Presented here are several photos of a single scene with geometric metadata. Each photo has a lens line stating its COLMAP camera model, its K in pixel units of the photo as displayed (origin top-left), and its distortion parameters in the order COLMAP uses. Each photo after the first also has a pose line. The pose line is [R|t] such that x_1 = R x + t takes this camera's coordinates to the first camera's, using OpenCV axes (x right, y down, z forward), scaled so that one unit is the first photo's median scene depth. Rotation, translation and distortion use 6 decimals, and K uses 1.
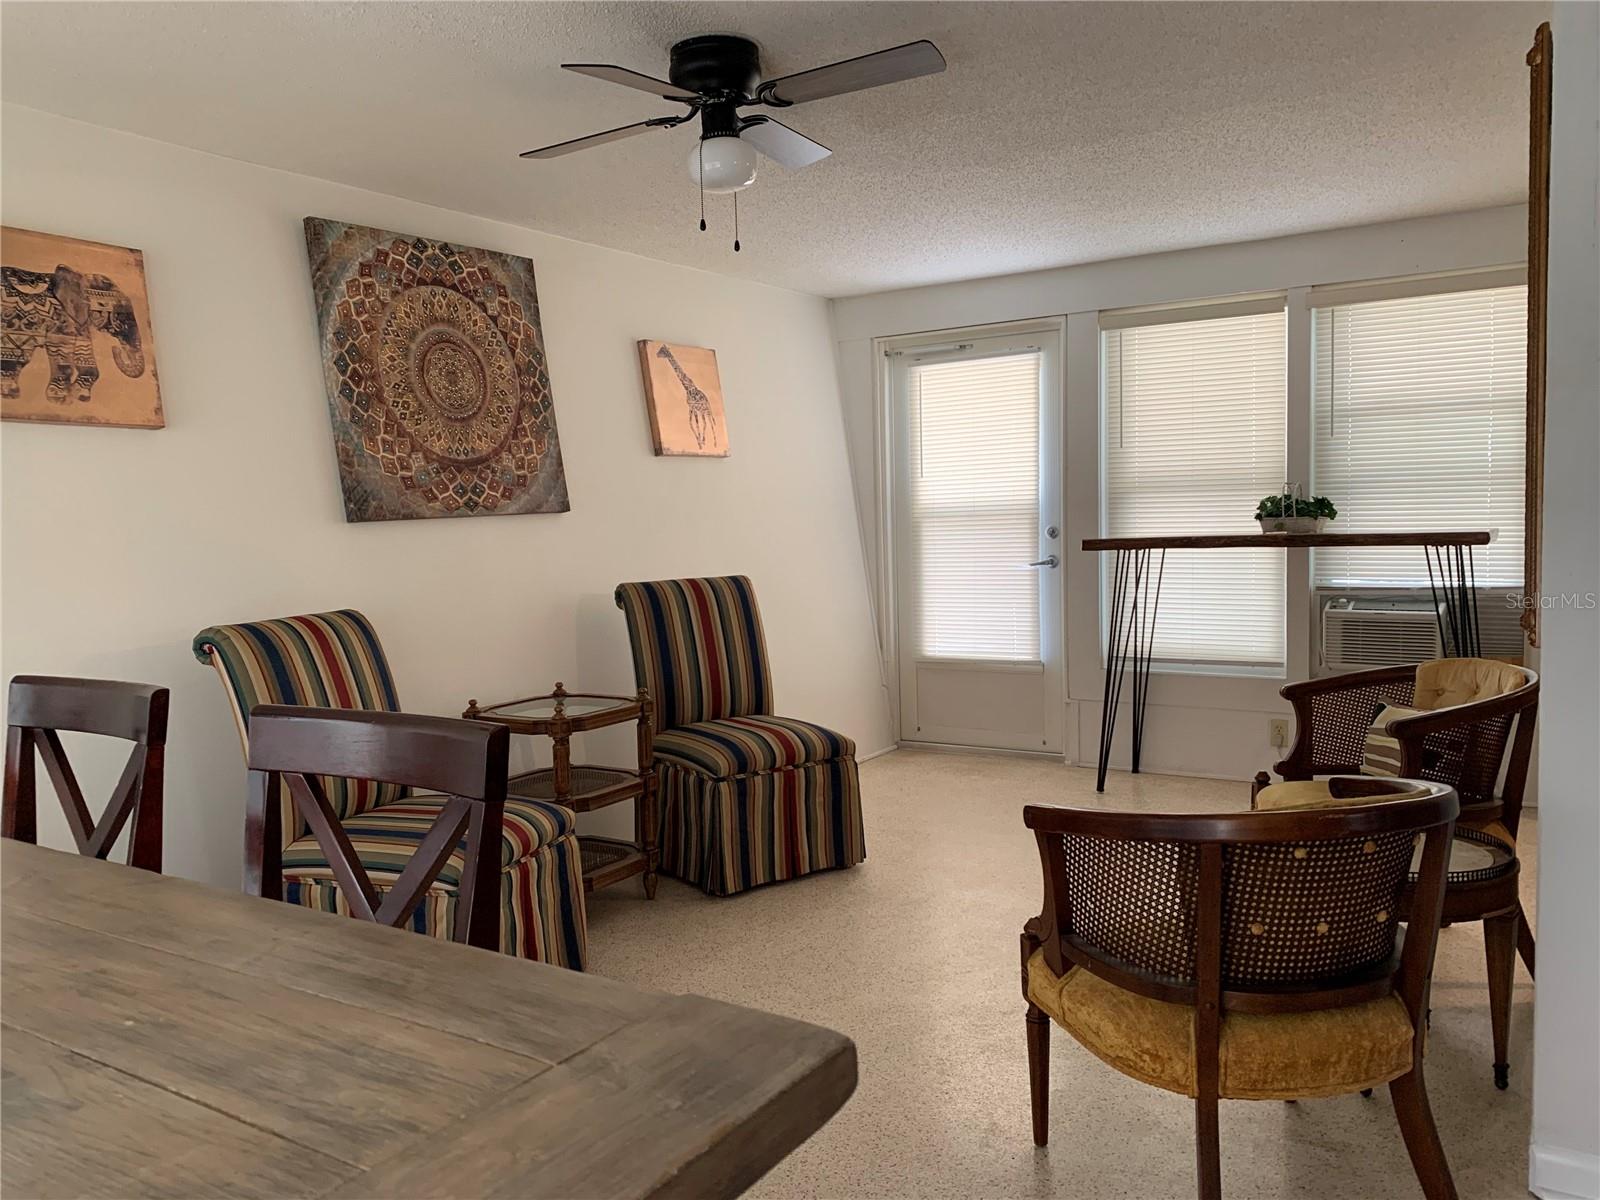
lens RADIAL K [[1218.2, 0, 809.7], [0, 1218.2, 613.1], [0, 0, 1]] dist [0.036568, -0.054153]
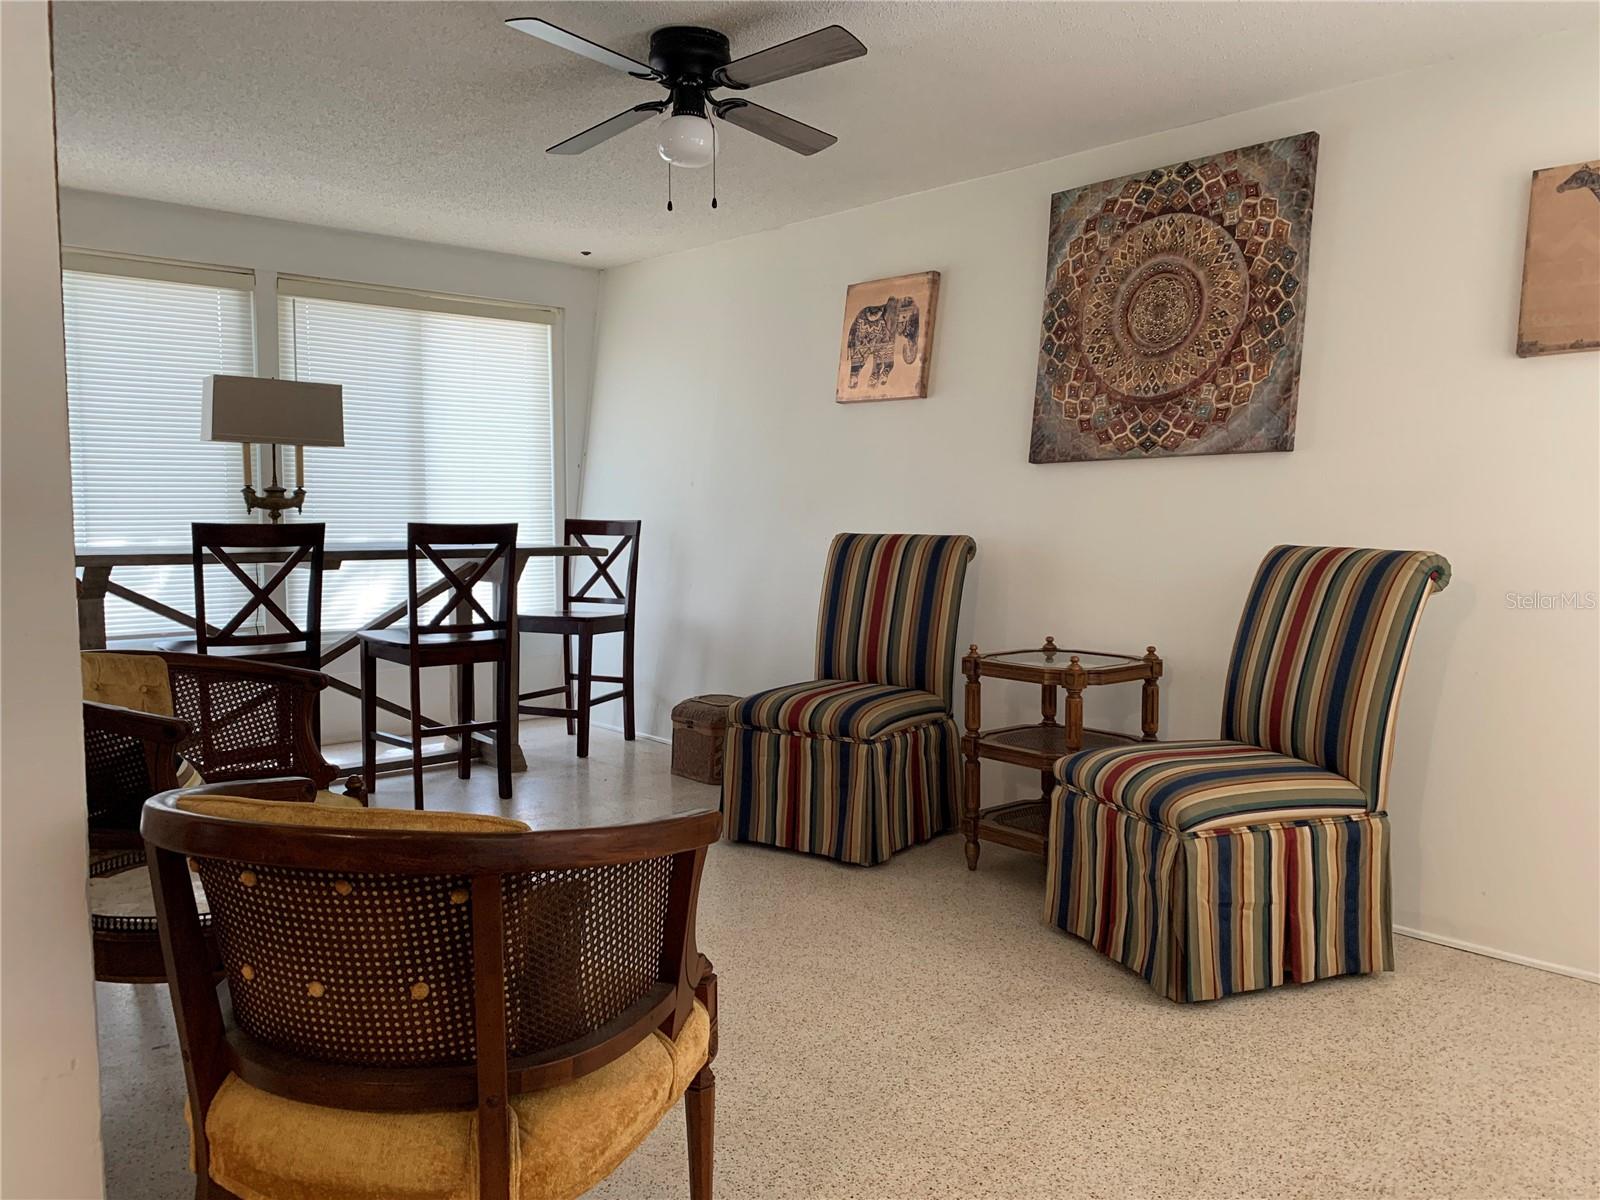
lens RADIAL K [[1218.2, 0, 809.1], [0, 1218.2, 608.0], [0, 0, 1]] dist [0.036568, -0.054153]
pose [[-0.250407, 0.112323, -0.961603, 0.726513], [-0.076262, 0.987872, 0.135251, -0.073144], [0.965132, 0.107202, -0.238804, 1.005451]]
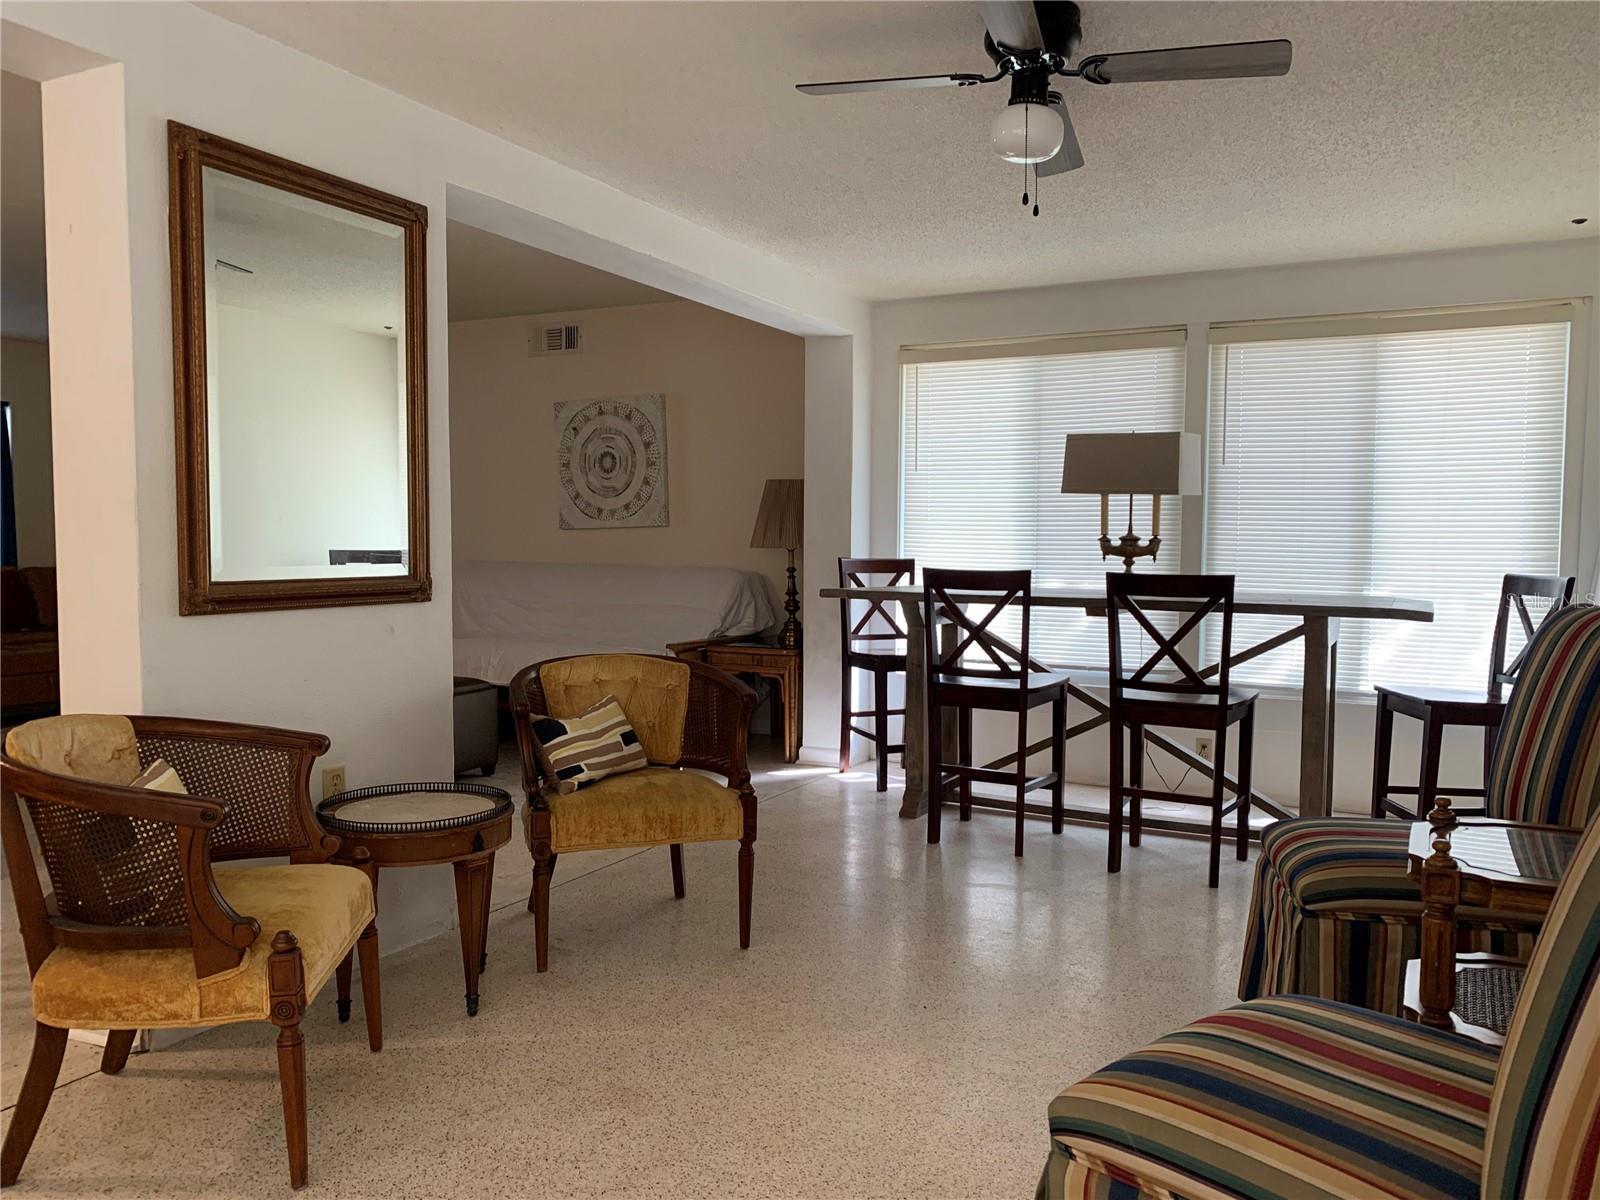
lens RADIAL K [[1218.2, 0, 800.6], [0, 1218.2, 605.4], [0, 0, 1]] dist [0.036568, -0.054153]
pose [[-0.993762, 0.029296, -0.107606, 0.149847], [0.014146, 0.990199, 0.138943, -0.095840], [0.110622, 0.136554, -0.984437, 1.406941]]
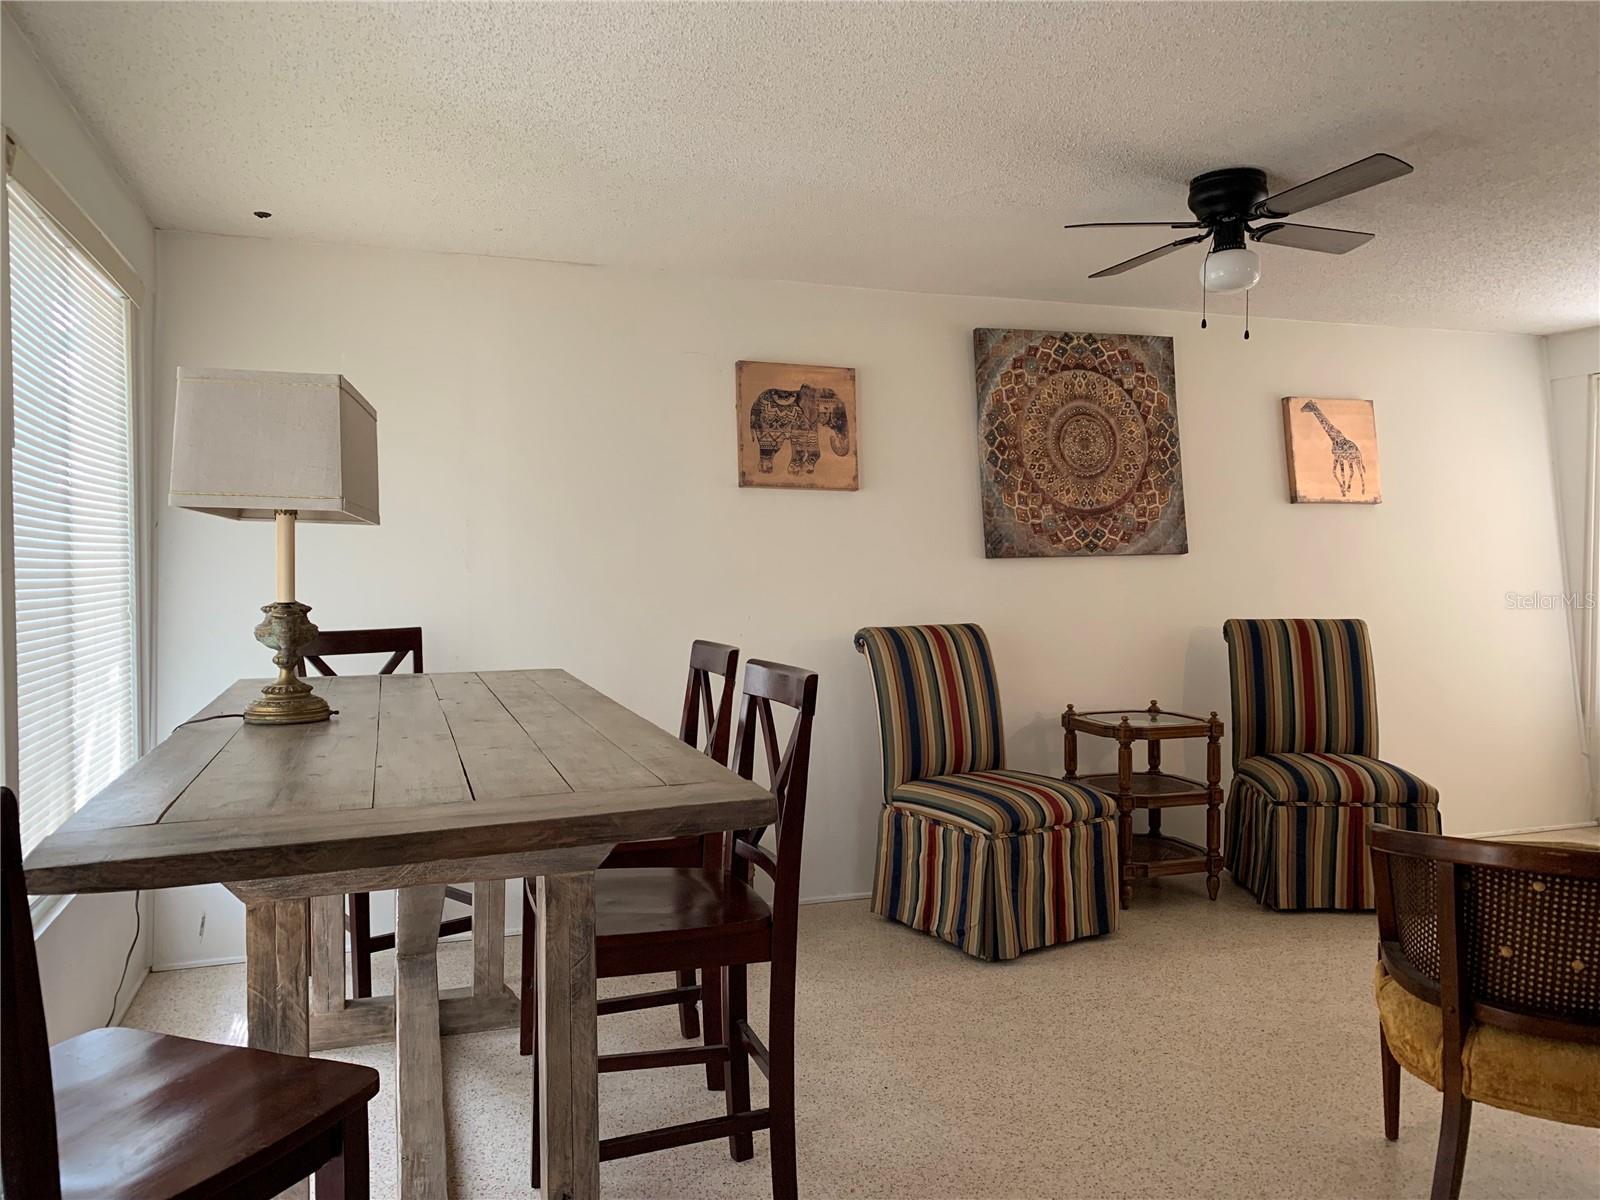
lens RADIAL K [[1218.2, 0, 775.3], [0, 1218.2, 615.2], [0, 0, 1]] dist [0.036568, -0.054153]
pose [[0.771281, 0.060399, -0.633622, 0.259957], [-0.076602, 0.997060, 0.001800, 0.001500], [0.631868, 0.047148, 0.773641, -0.139485]]
